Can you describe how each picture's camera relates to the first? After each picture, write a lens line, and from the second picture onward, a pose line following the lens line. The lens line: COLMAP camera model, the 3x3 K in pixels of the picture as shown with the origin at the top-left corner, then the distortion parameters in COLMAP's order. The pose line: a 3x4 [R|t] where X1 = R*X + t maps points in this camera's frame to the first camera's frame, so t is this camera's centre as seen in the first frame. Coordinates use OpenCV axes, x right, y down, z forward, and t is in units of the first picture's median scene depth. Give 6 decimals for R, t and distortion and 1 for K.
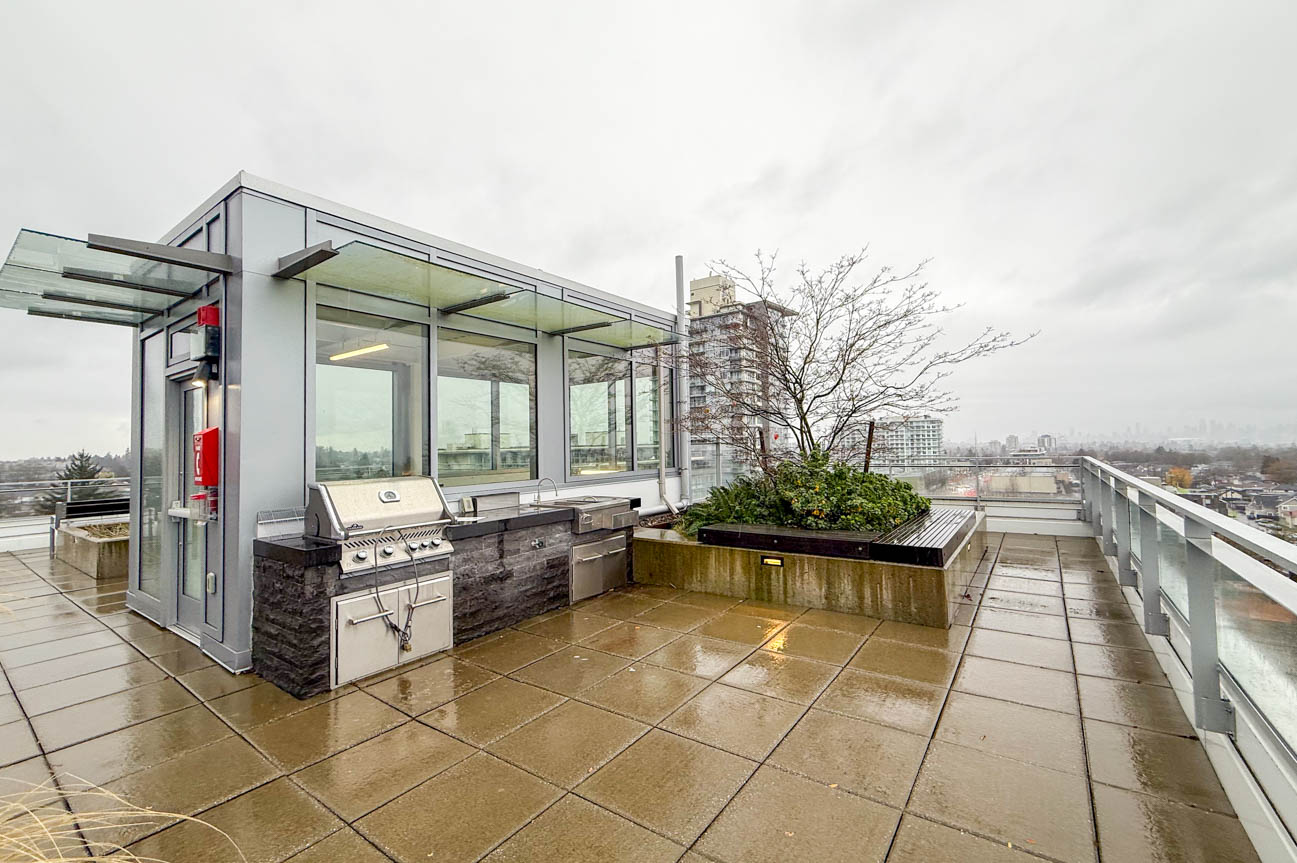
lens RADIAL K [[535.6, 0, 672.4], [0, 535.6, 426.5], [0, 0, 1]] dist [0.000237, -0.000206]
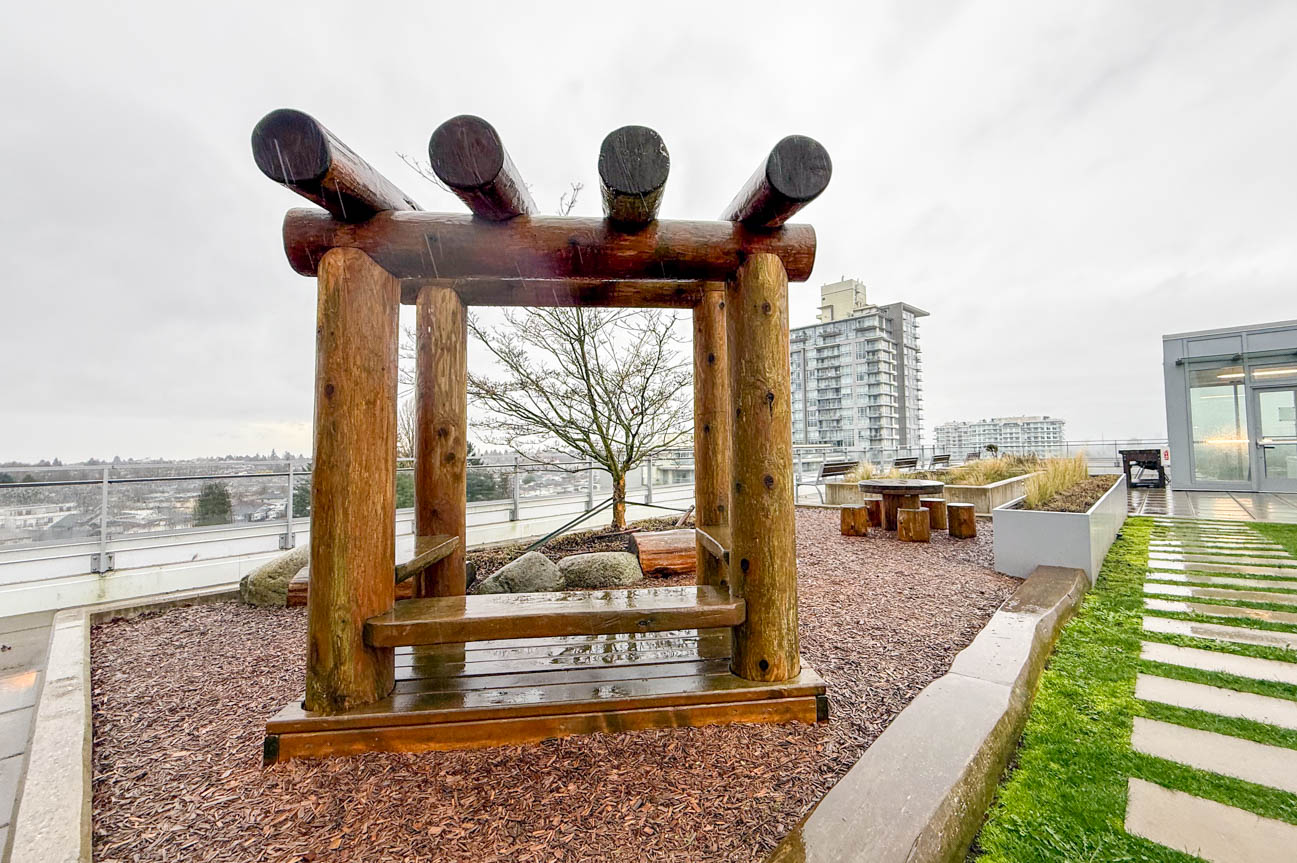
lens RADIAL K [[535.6, 0, 674.6], [0, 535.6, 423.1], [0, 0, 1]] dist [0.000237, -0.000206]
pose [[0.990817, -0.004361, -0.135137, -3.060176], [0.002657, 0.999915, -0.012789, 0.105686], [0.135181, 0.012312, 0.990744, -1.564486]]
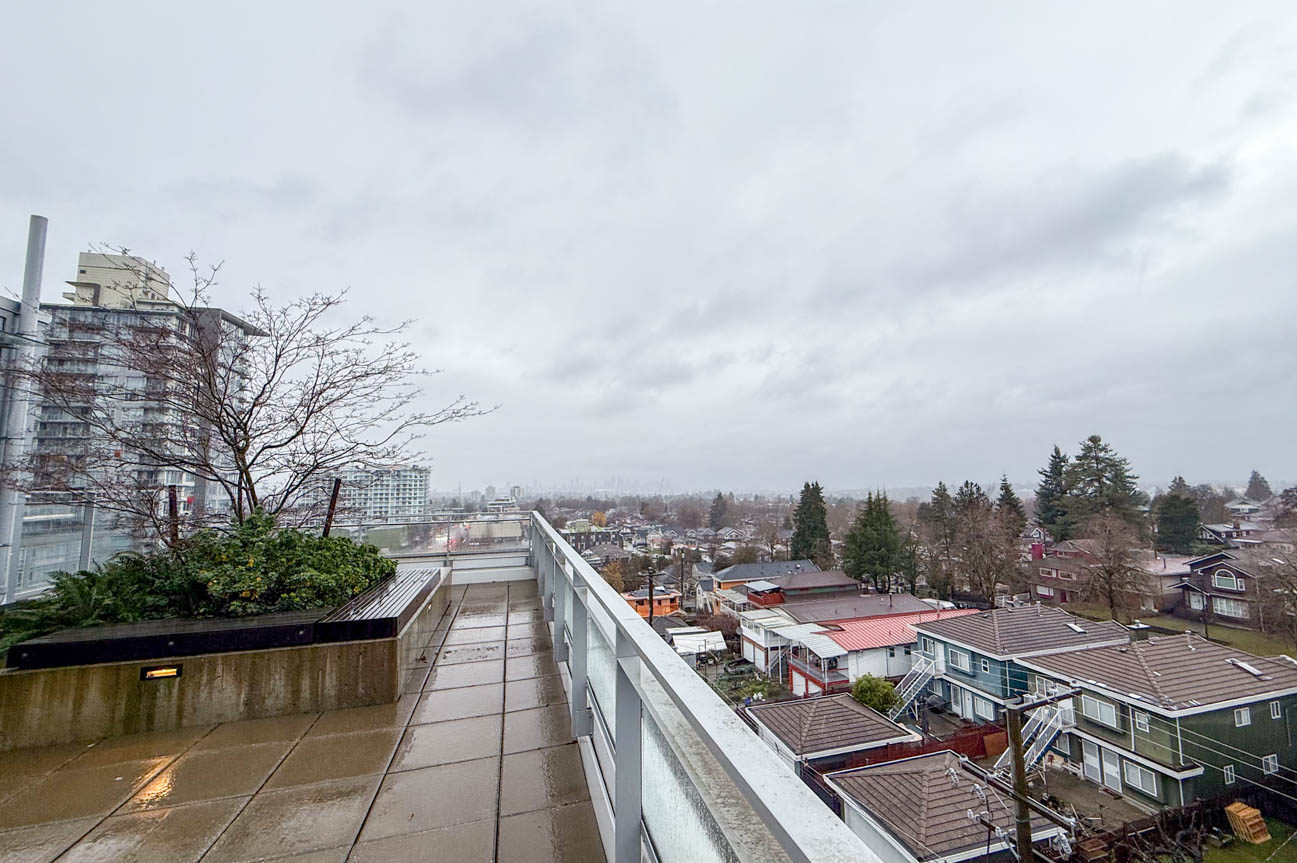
lens RADIAL K [[535.6, 0, 675.0], [0, 535.6, 427.8], [0, 0, 1]] dist [0.000237, -0.000206]
pose [[0.625685, 0.096245, 0.774116, 0.020942], [-0.026227, 0.994394, -0.102434, -0.017416], [-0.779635, 0.043789, 0.624702, -0.010074]]
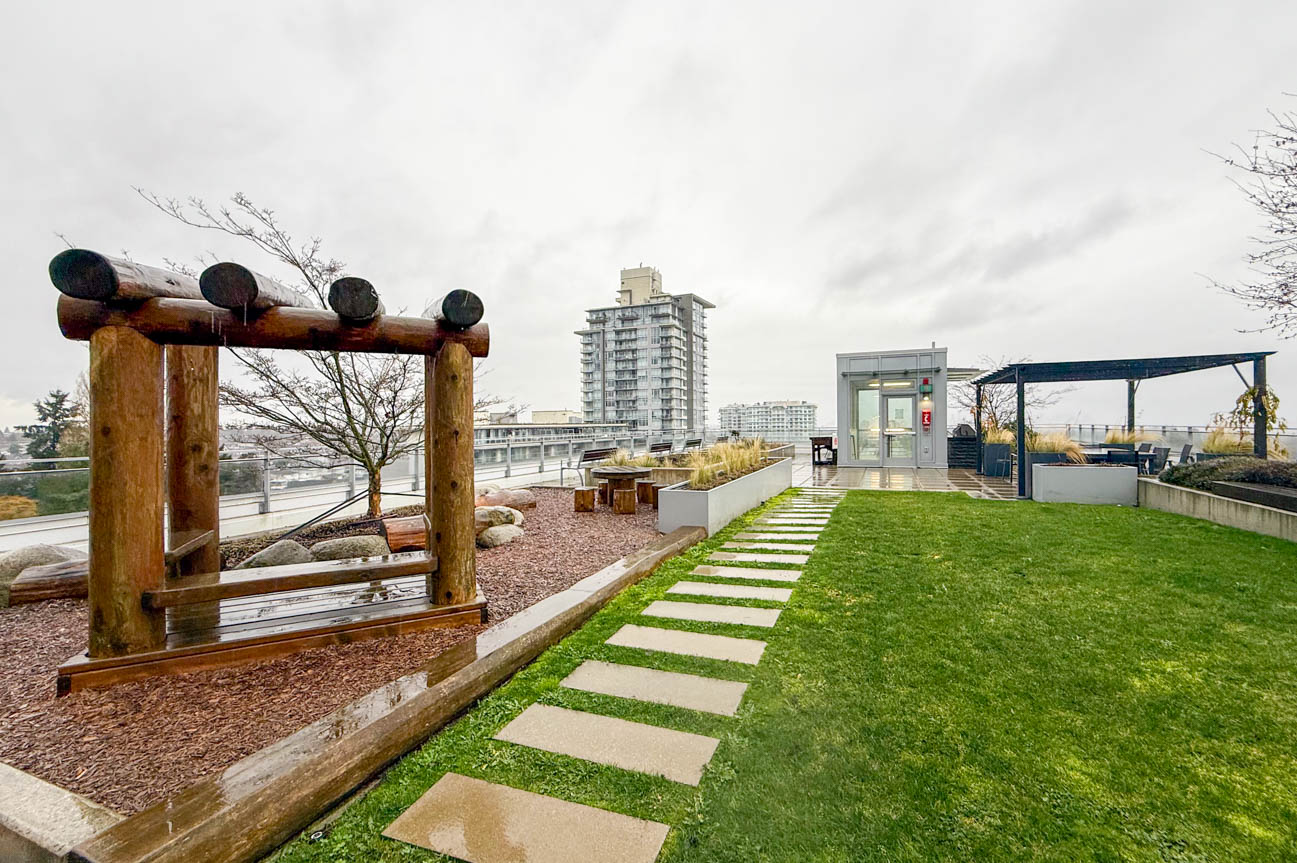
lens RADIAL K [[535.6, 0, 673.8], [0, 535.6, 425.9], [0, 0, 1]] dist [0.000237, -0.000206]
pose [[0.973754, 0.009499, 0.227404, -2.921940], [-0.016990, 0.999375, 0.031005, 0.042542], [-0.226967, -0.034055, 0.973307, -1.879802]]
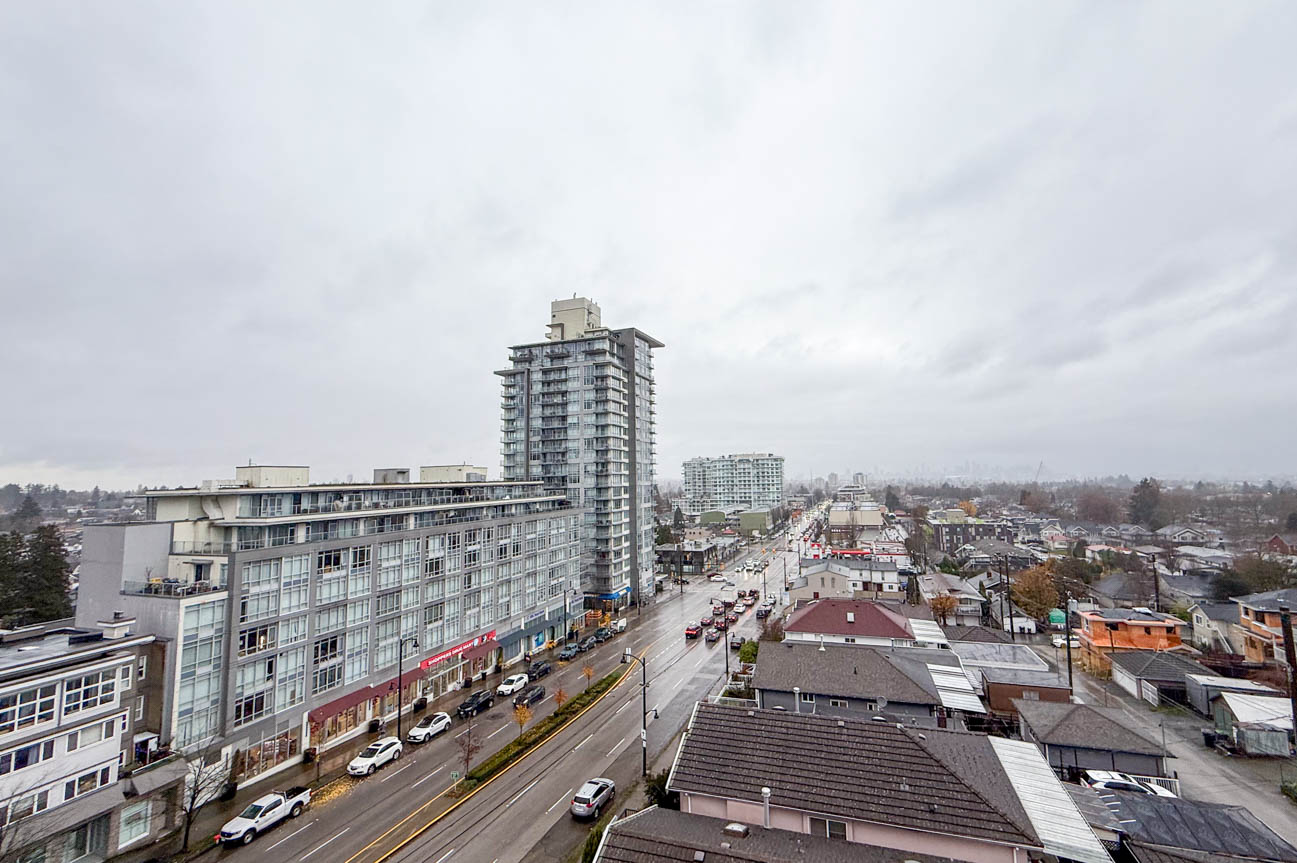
lens RADIAL K [[535.6, 0, 674.0], [0, 535.6, 423.7], [0, 0, 1]] dist [0.000237, -0.000206]
pose [[0.959661, 0.028852, 0.279674, -0.457229], [-0.008021, 0.997125, -0.075344, 0.091297], [-0.281044, 0.070062, 0.957134, 2.295044]]
